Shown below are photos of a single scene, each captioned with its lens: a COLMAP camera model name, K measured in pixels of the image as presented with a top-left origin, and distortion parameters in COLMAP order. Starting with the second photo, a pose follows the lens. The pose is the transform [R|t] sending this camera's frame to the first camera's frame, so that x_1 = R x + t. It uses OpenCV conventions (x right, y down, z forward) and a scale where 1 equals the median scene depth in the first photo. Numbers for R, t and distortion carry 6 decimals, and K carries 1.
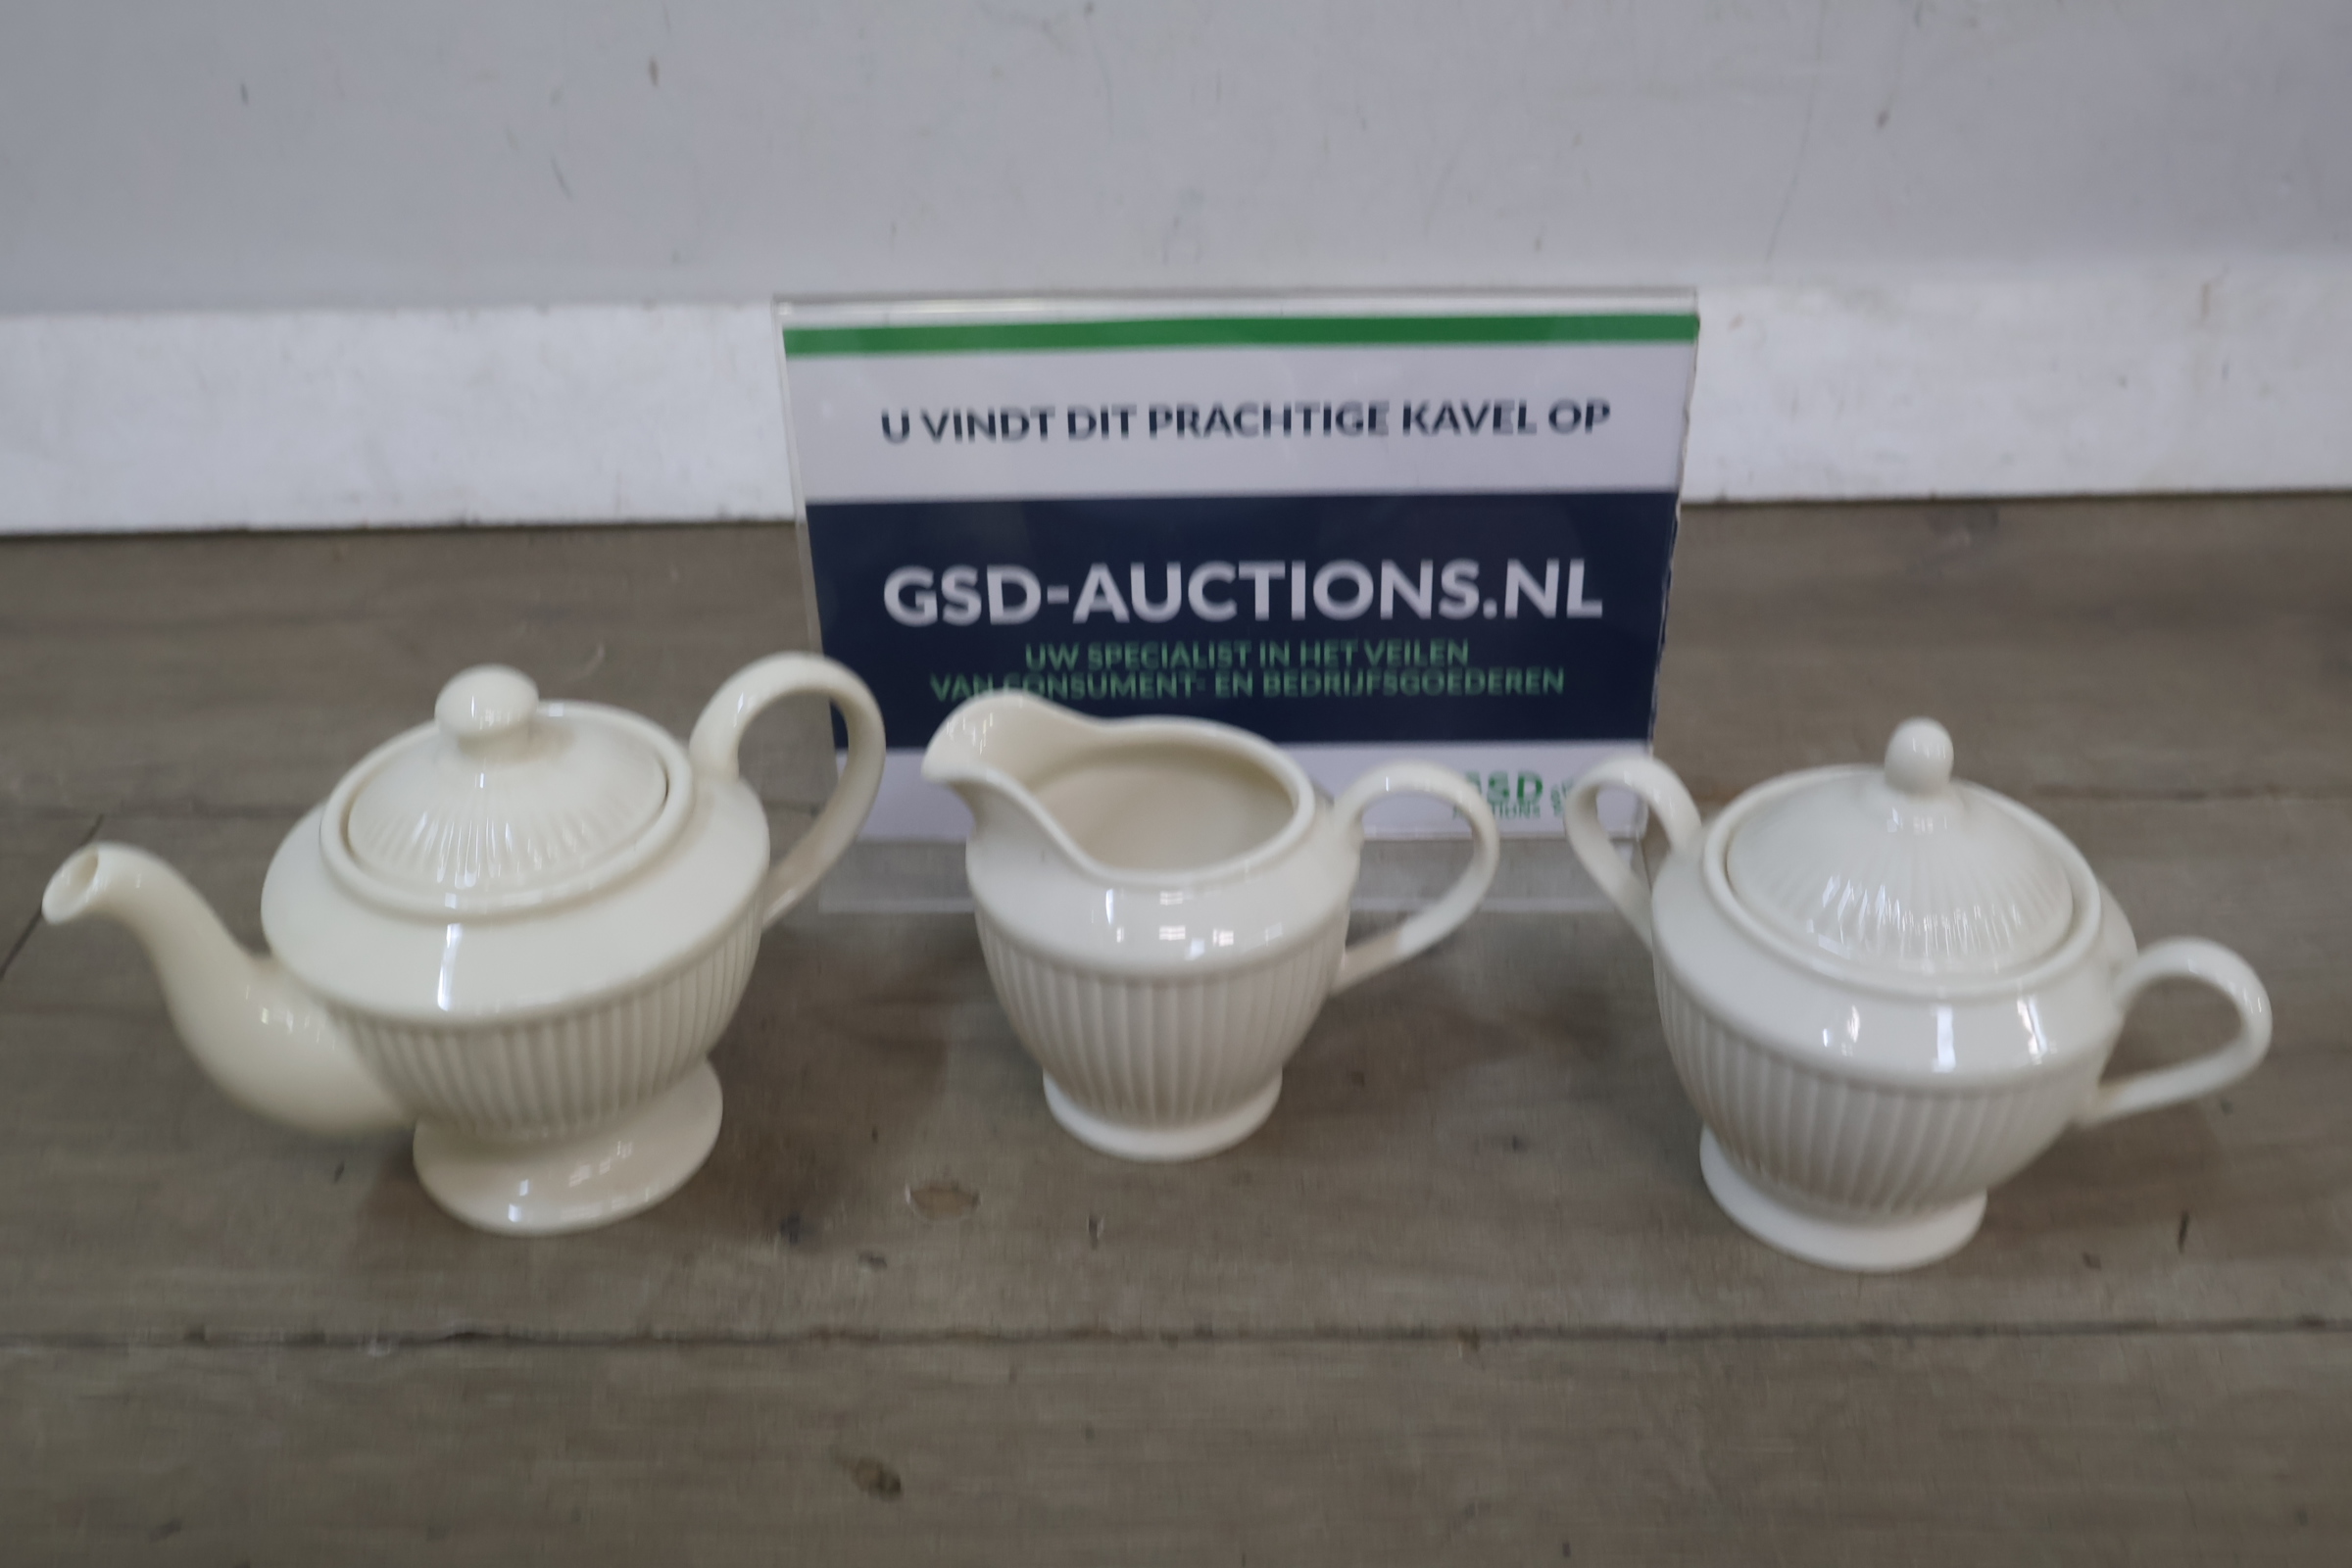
lens RADIAL K [[2471.0, 0, 1176.0], [0, 2471.0, 784.0], [0, 0, 1]] dist [0.003655, 0.007015]
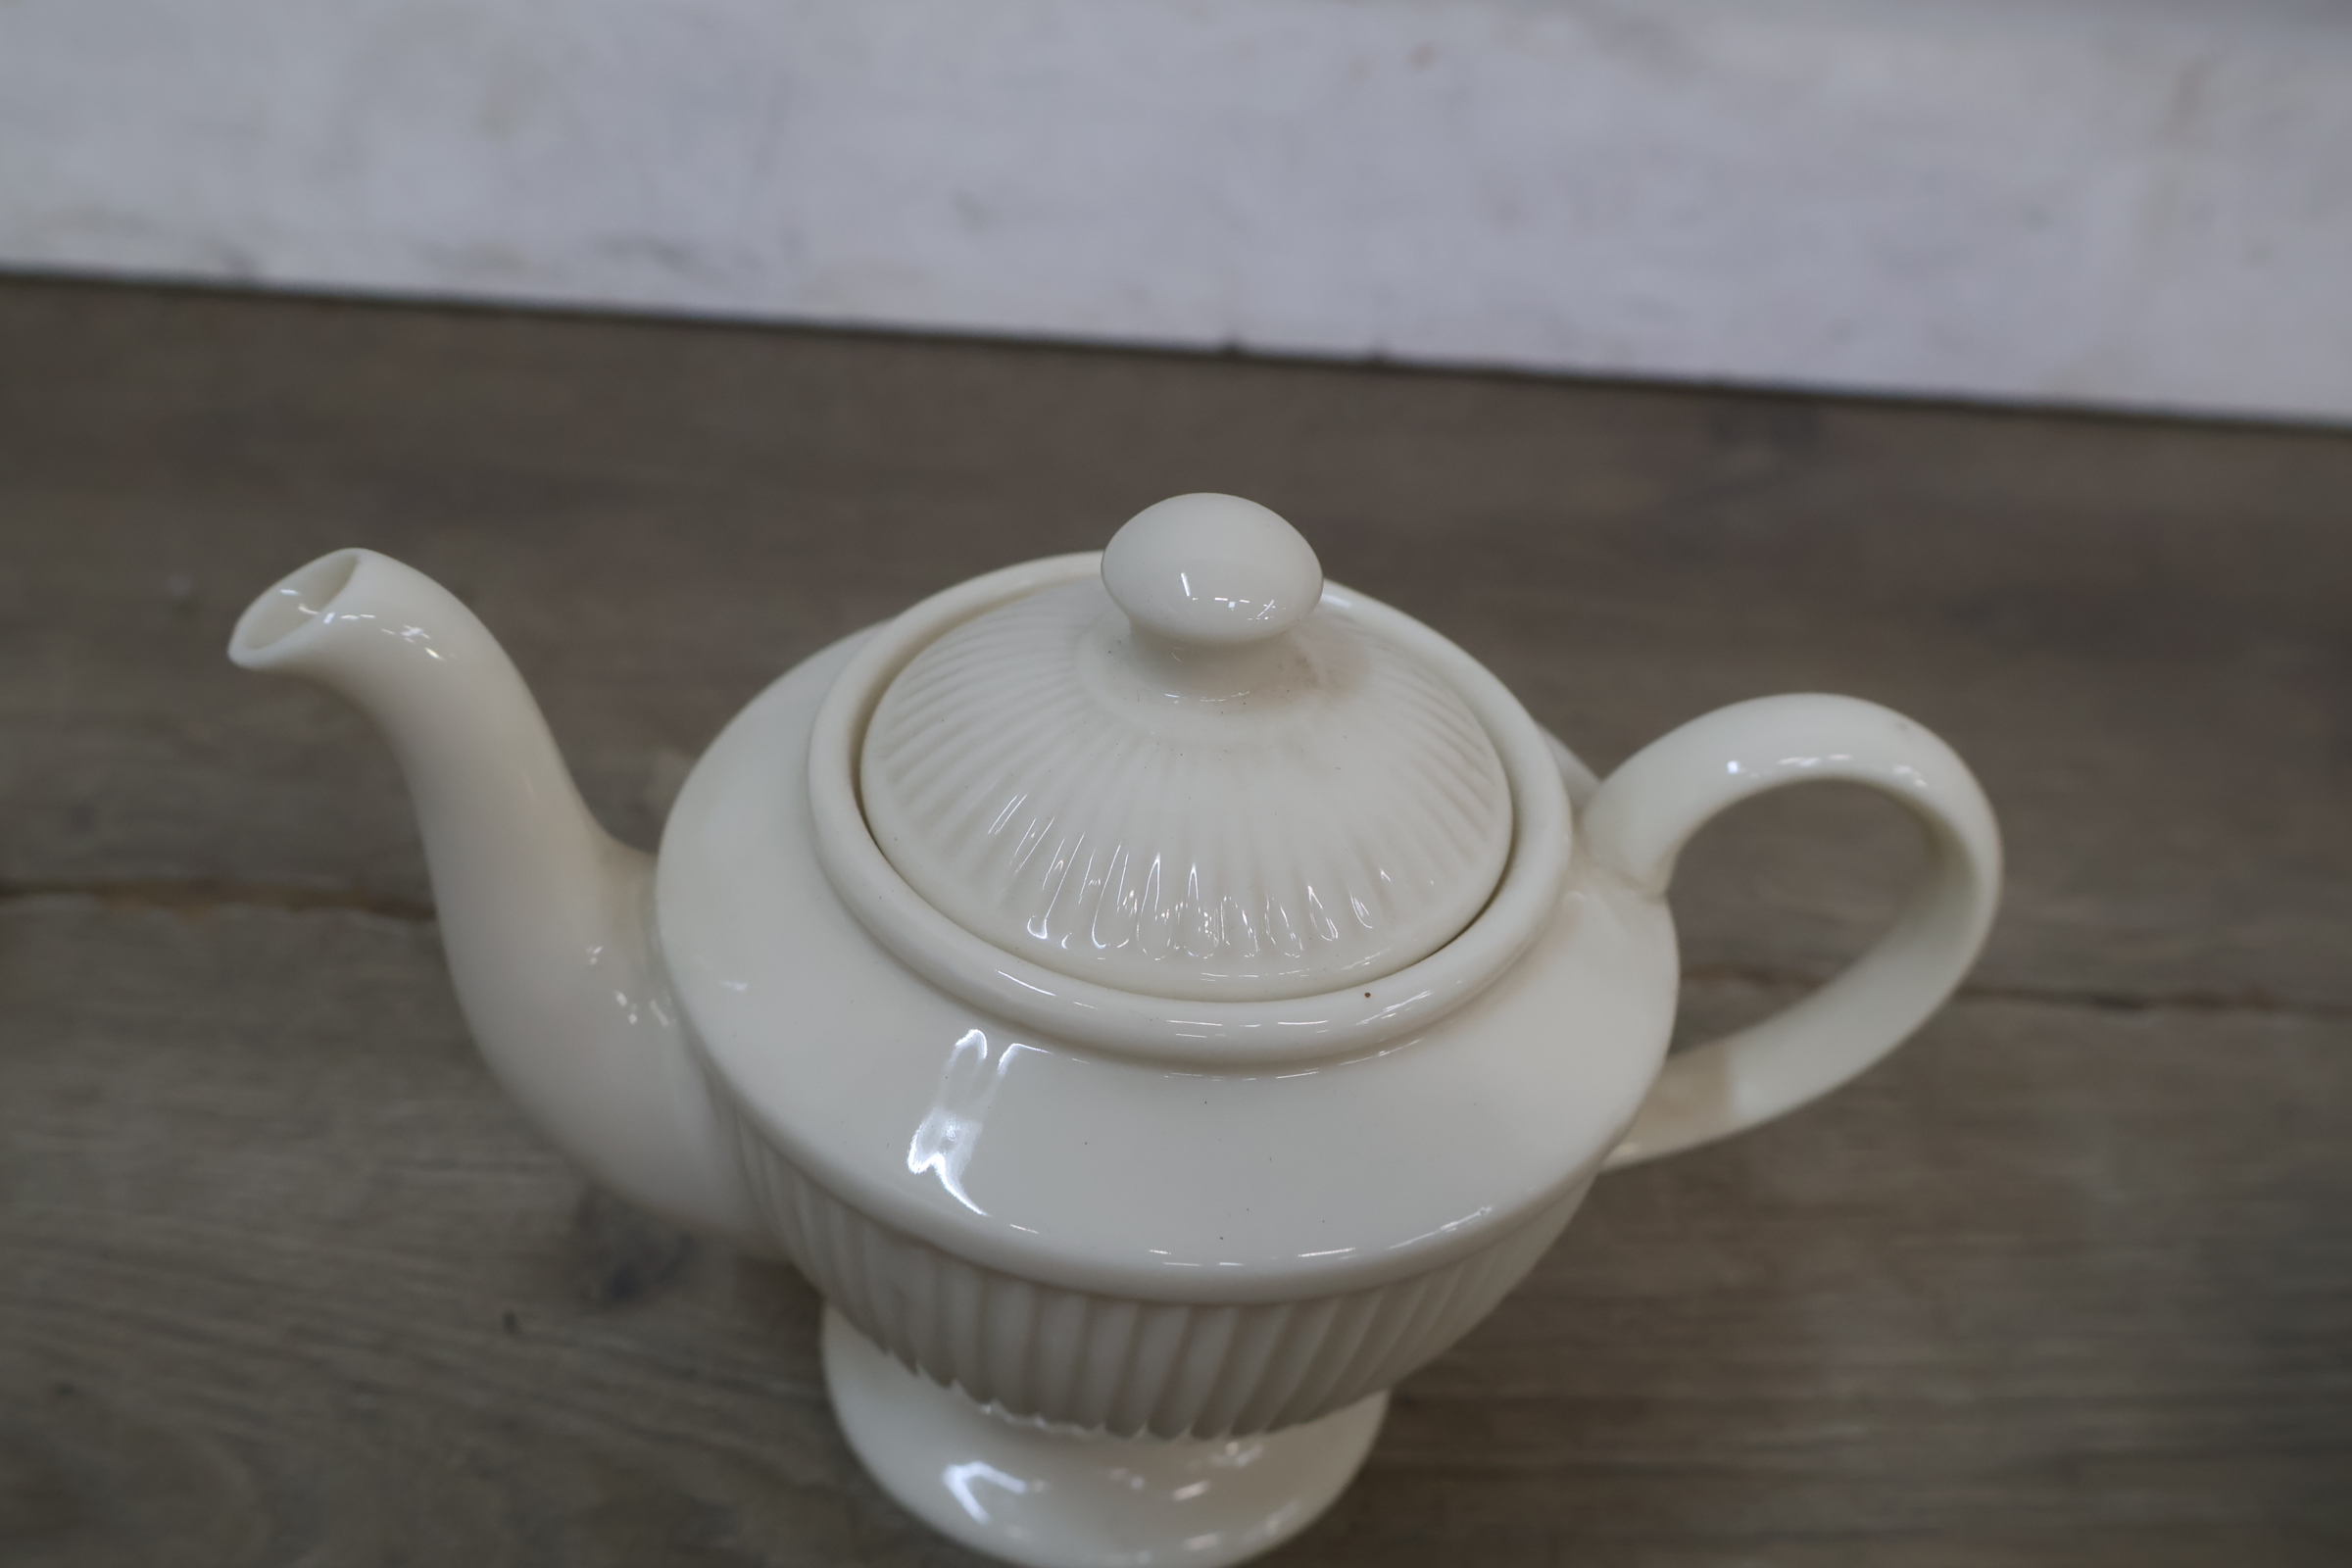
lens RADIAL K [[2471.0, 0, 1176.0], [0, 2471.0, 784.0], [0, 0, 1]] dist [0.003655, 0.007015]
pose [[0.992857, 0.066760, 0.098886, 0.185079], [-0.076867, 0.991791, 0.102191, -0.107734], [-0.091252, -0.109062, 0.989838, 0.614570]]
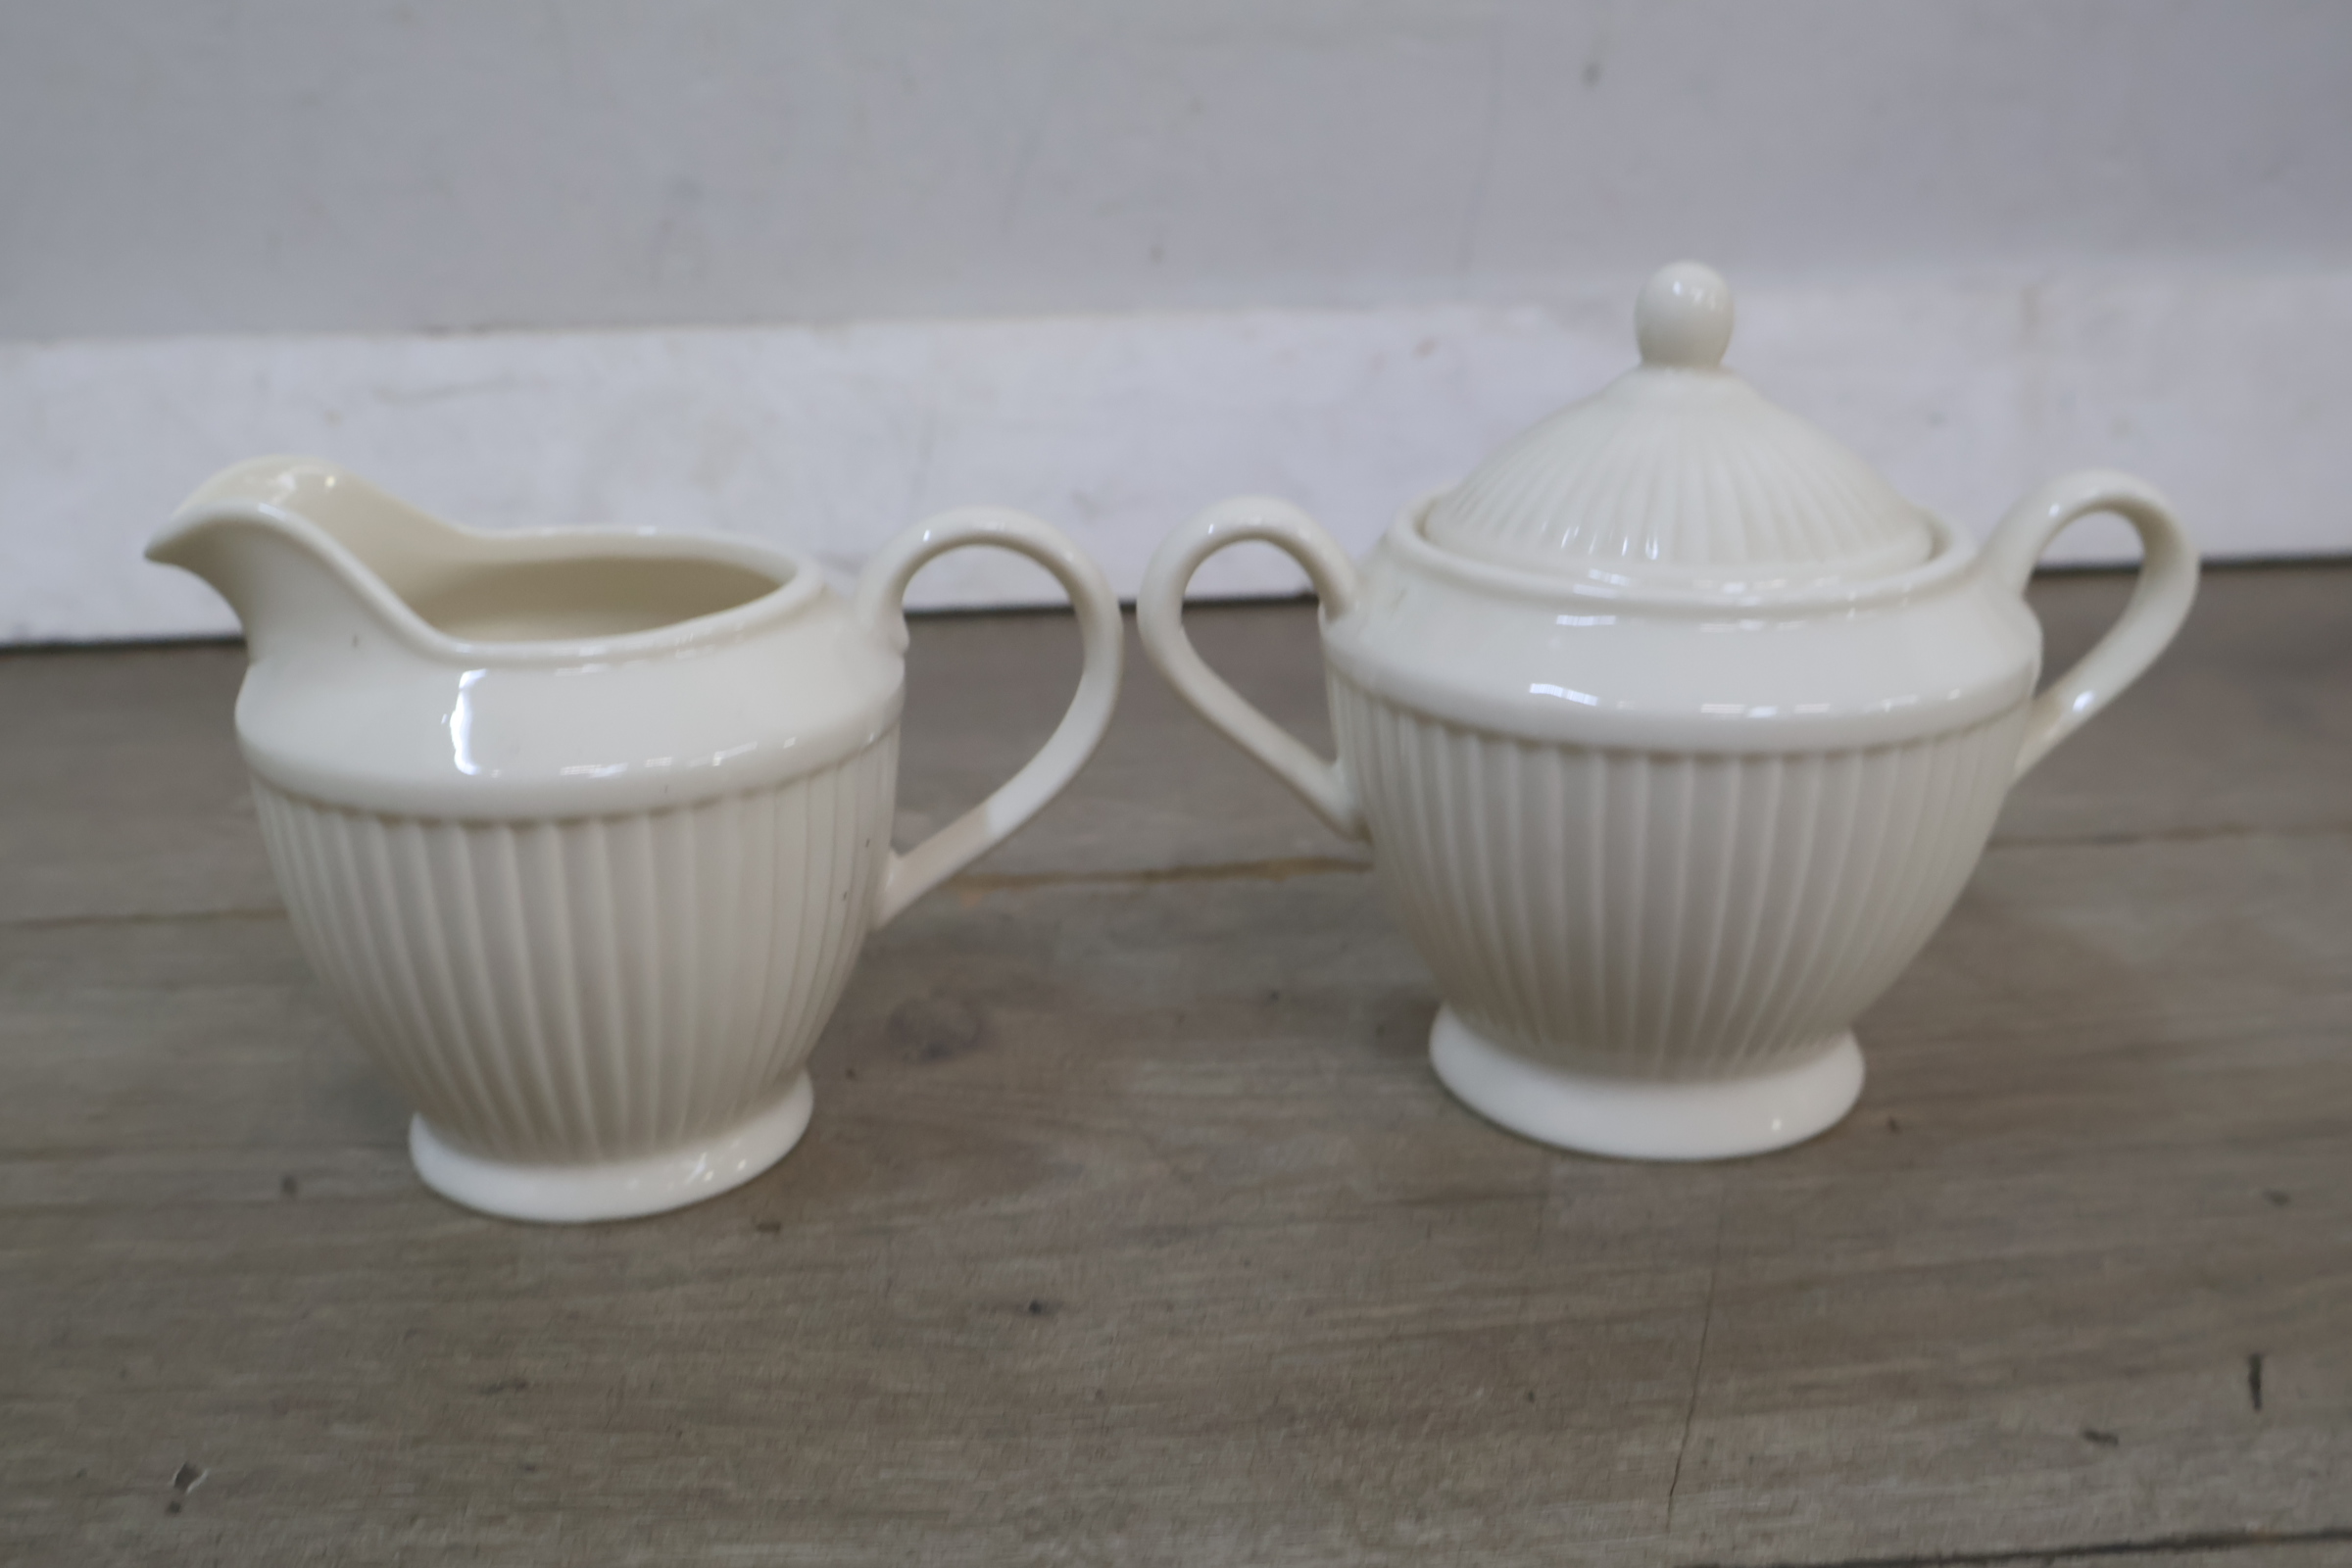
lens RADIAL K [[2471.0, 0, 1176.0], [0, 2471.0, 784.0], [0, 0, 1]] dist [0.003655, 0.007015]
pose [[0.996875, -0.028106, 0.073828, 0.140356], [0.044926, 0.970426, -0.237183, 0.175332], [-0.064978, 0.239759, 0.968656, 0.473133]]
